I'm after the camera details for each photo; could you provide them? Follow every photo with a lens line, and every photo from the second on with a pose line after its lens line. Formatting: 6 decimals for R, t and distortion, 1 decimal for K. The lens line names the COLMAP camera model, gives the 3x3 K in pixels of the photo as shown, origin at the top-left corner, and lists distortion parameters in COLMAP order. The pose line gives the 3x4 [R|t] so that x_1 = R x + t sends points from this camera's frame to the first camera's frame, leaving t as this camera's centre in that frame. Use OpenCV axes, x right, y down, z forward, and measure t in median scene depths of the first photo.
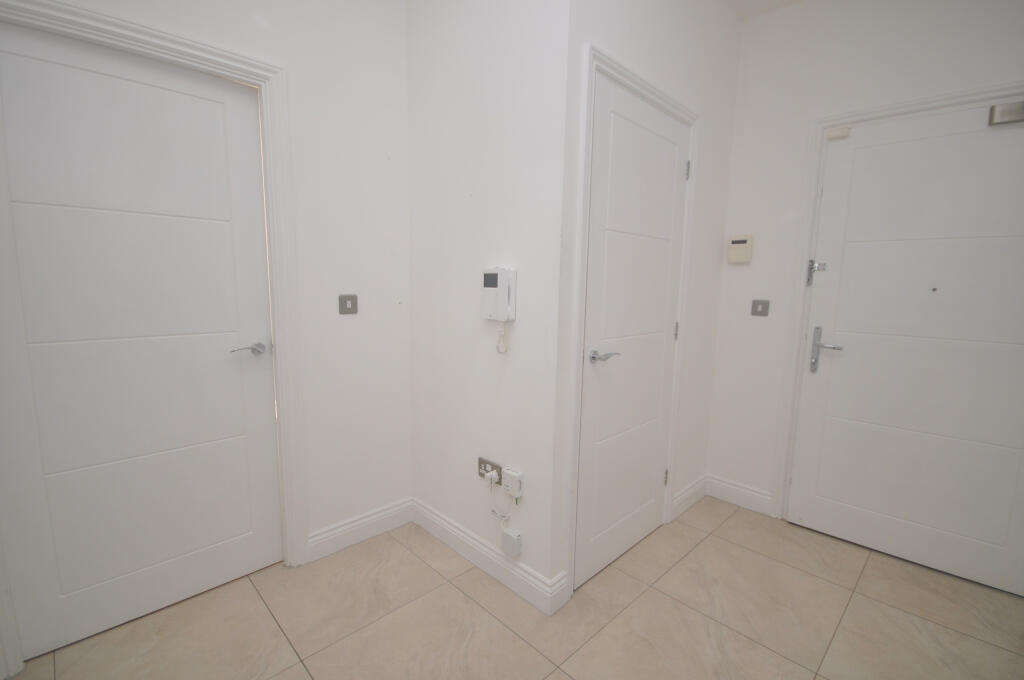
lens RADIAL K [[461.6, 0, 512.0], [0, 461.6, 340.0], [0, 0, 1]] dist [-0.011891, -0.000323]
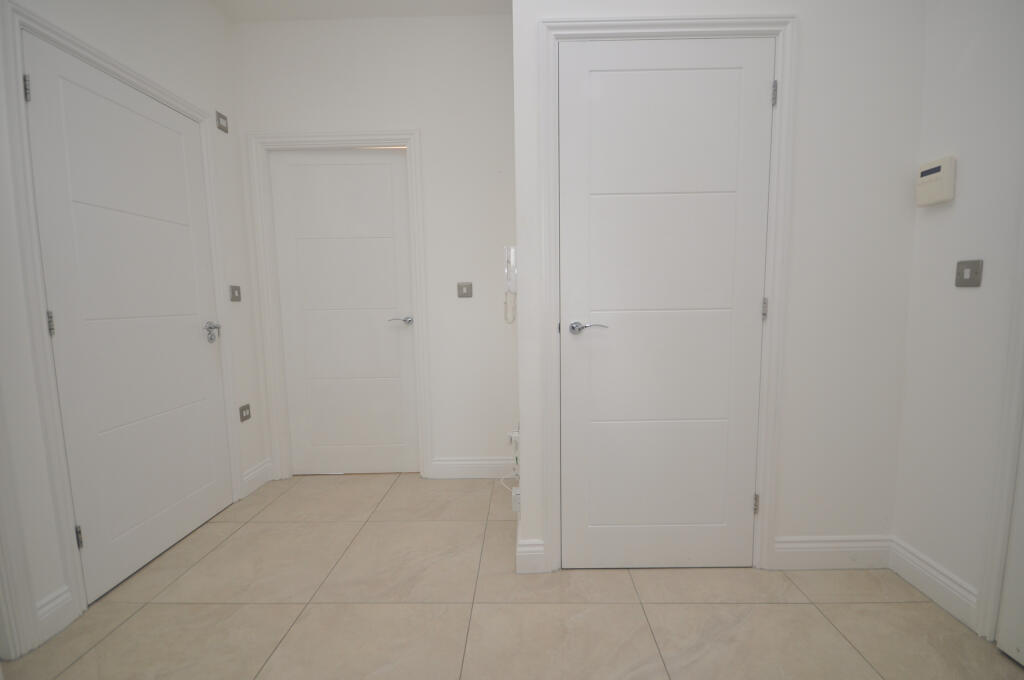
lens RADIAL K [[449.0, 0, 512.0], [0, 449.0, 340.0], [0, 0, 1]] dist [-0.000520, -0.010937]
pose [[0.691137, 0.033896, -0.721929, 0.656690], [-0.057969, 0.998281, -0.008625, 0.066685], [0.720395, 0.047810, 0.691914, 0.216250]]
